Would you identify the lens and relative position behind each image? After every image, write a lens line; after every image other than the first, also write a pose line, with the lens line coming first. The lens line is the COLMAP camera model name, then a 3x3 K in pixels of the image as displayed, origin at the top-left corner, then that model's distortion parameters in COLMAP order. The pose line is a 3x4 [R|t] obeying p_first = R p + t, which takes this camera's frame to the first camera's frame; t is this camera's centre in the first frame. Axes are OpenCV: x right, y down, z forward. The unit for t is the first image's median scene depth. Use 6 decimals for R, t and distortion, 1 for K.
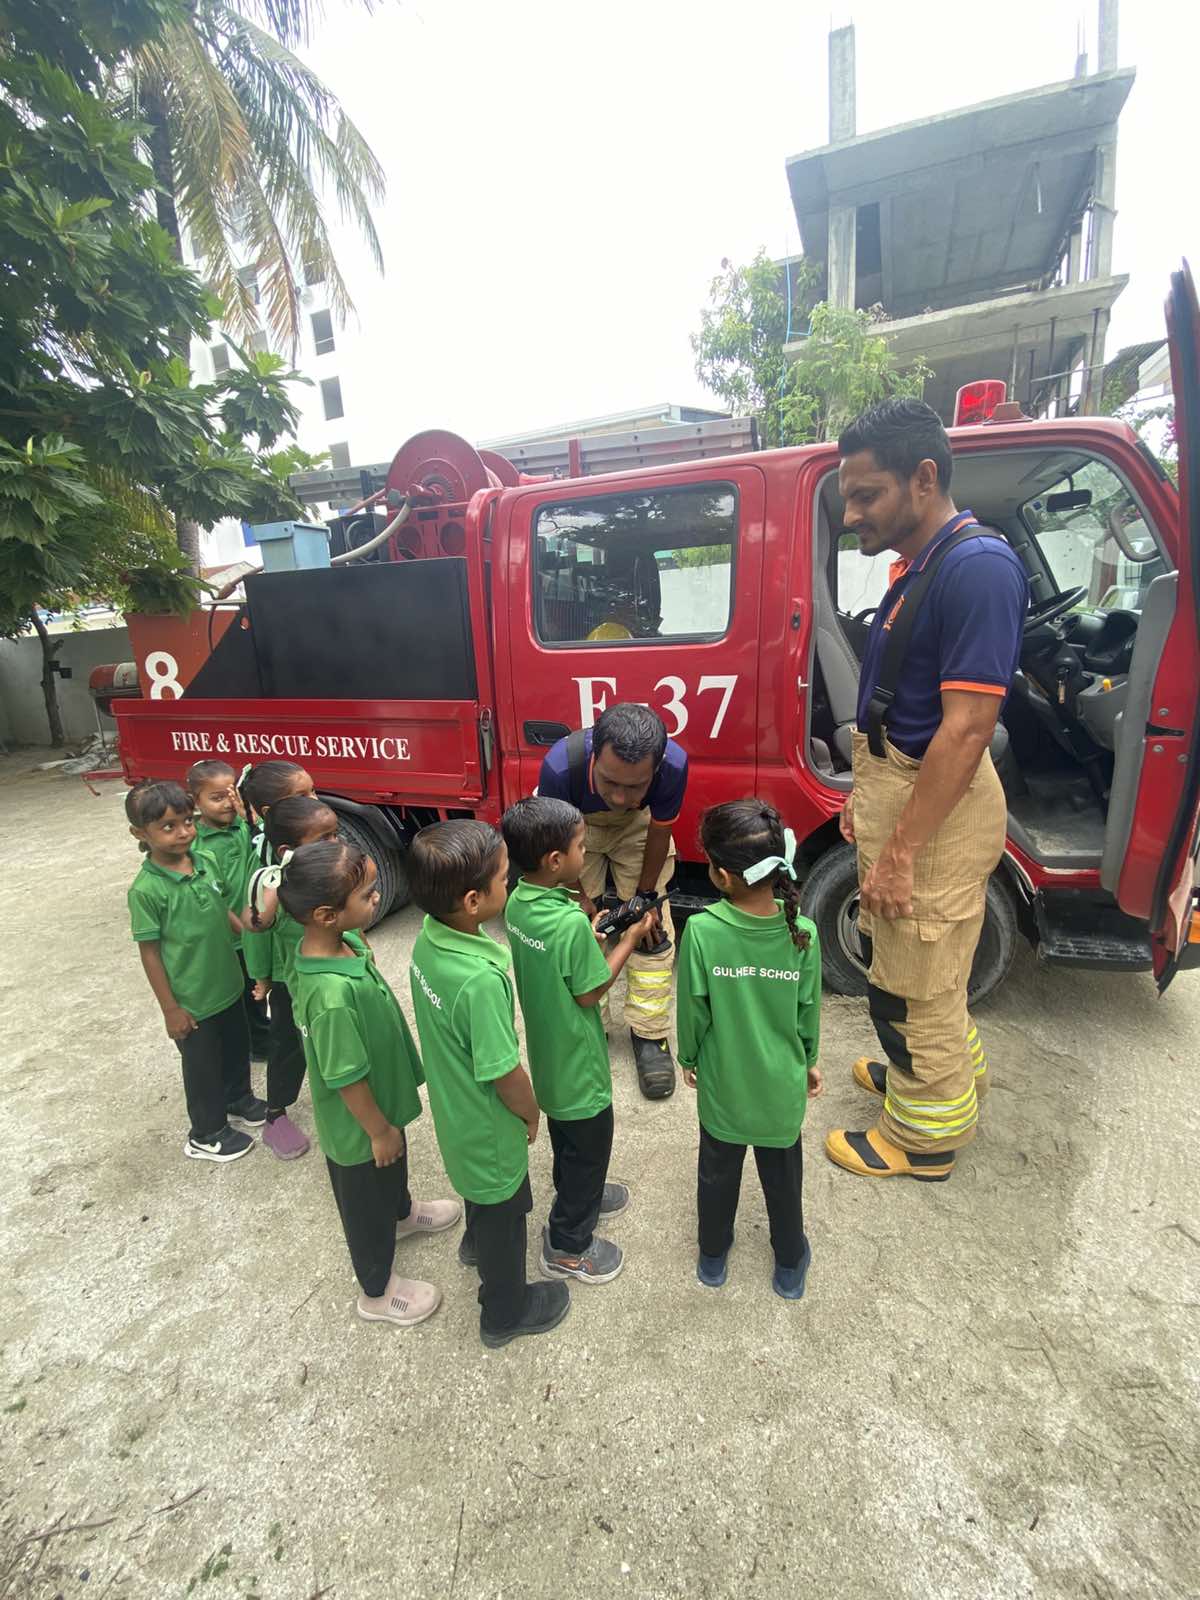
lens RADIAL K [[657.1, 0, 622.1], [0, 657.1, 804.3], [0, 0, 1]] dist [0.015019, -0.018258]
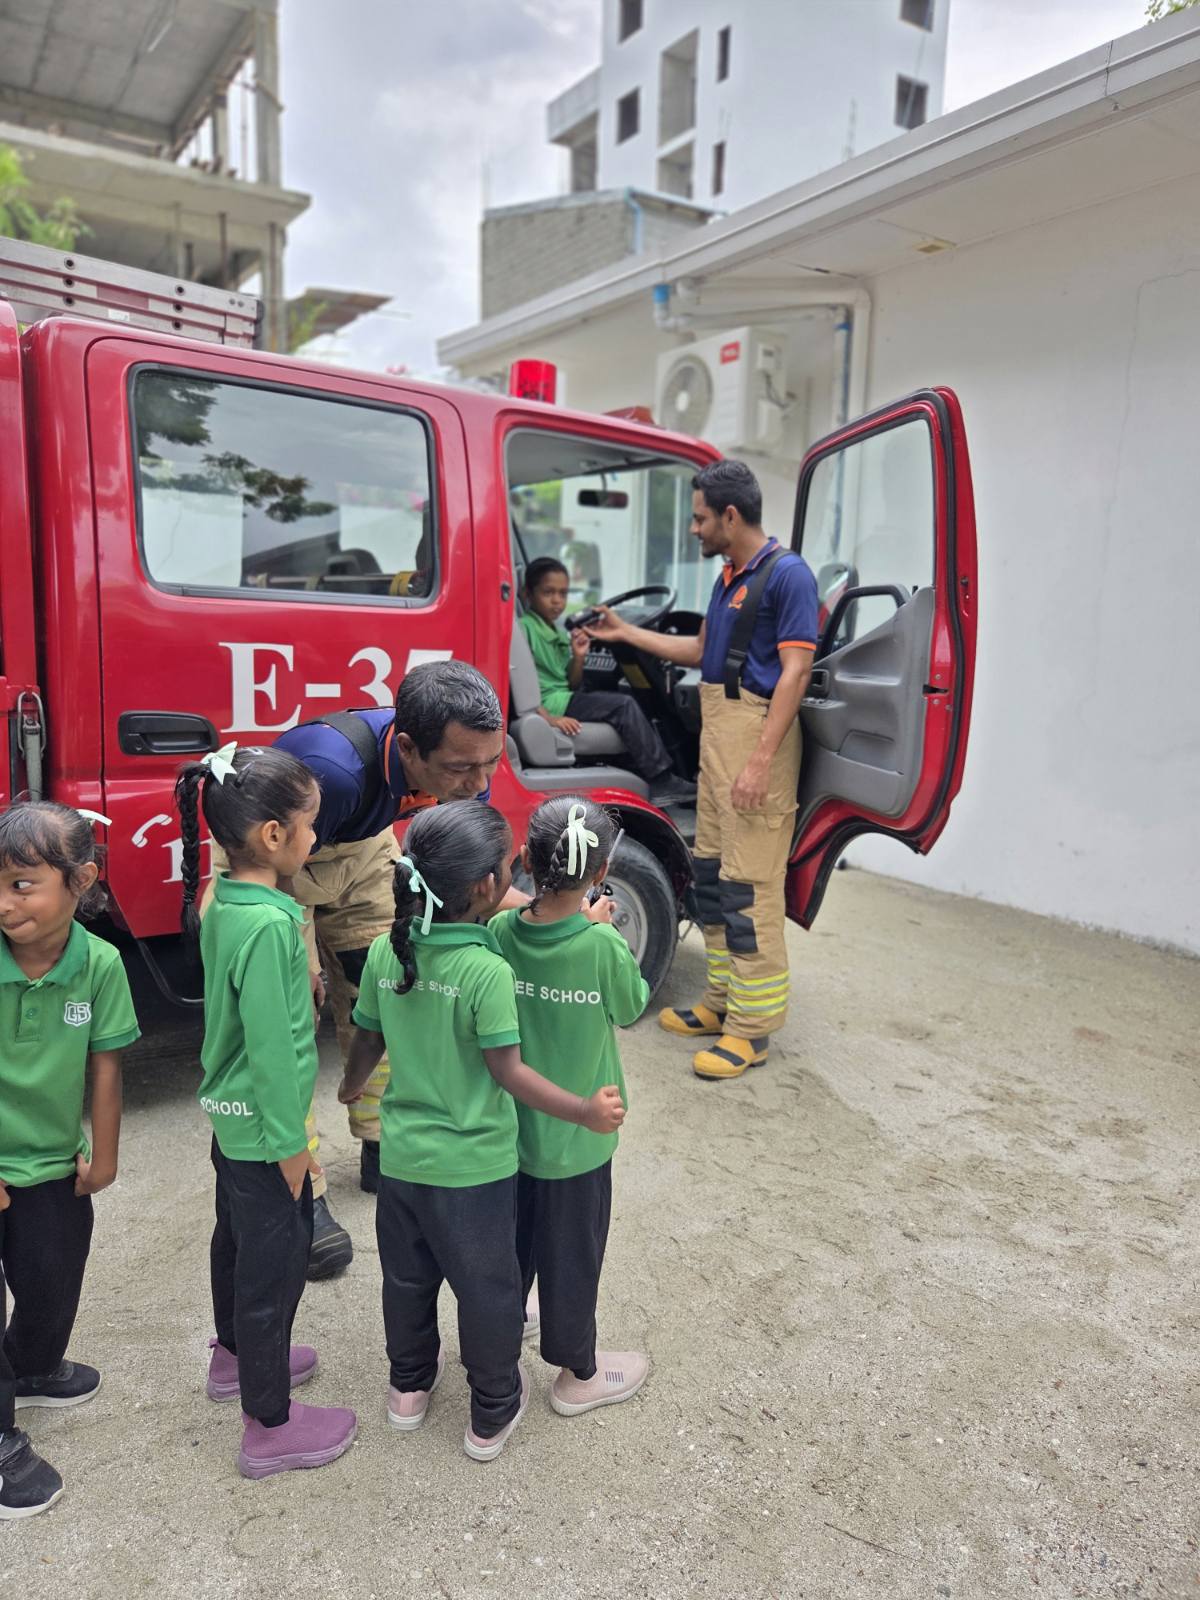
lens RADIAL K [[1100.1, 0, 600.0], [0, 1100.1, 800.0], [0, 0, 1]] dist [0.079031, -0.066699]
pose [[0.552072, -0.060944, 0.831566, -0.588485], [0.147061, 0.988807, -0.025165, 0.029790], [-0.820725, 0.136184, 0.554855, 0.093072]]
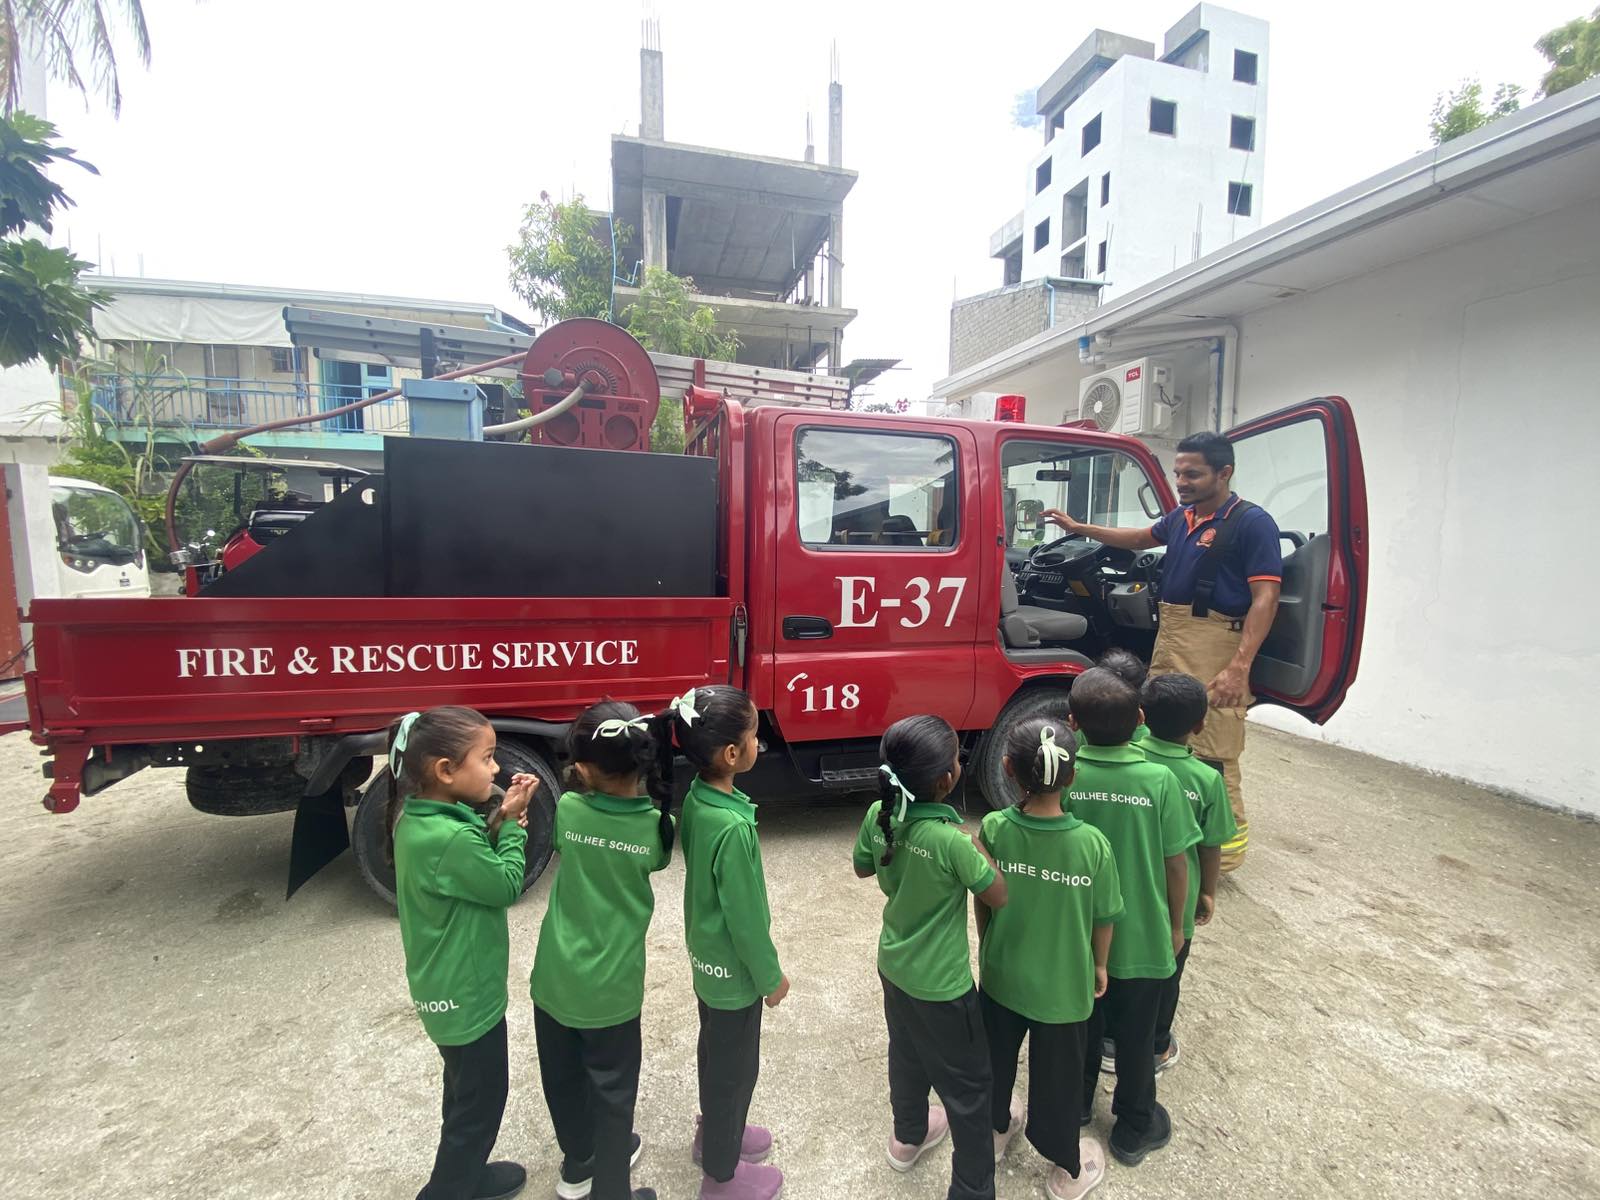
lens RADIAL K [[657.1, 0, 793.2], [0, 657.1, 606.5], [0, 0, 1]] dist [0.015019, -0.018258]
pose [[0.787891, -0.006583, 0.615779, -0.617594], [0.103600, 0.987108, -0.122005, -0.011927], [-0.607037, 0.159921, 0.778416, 0.143703]]
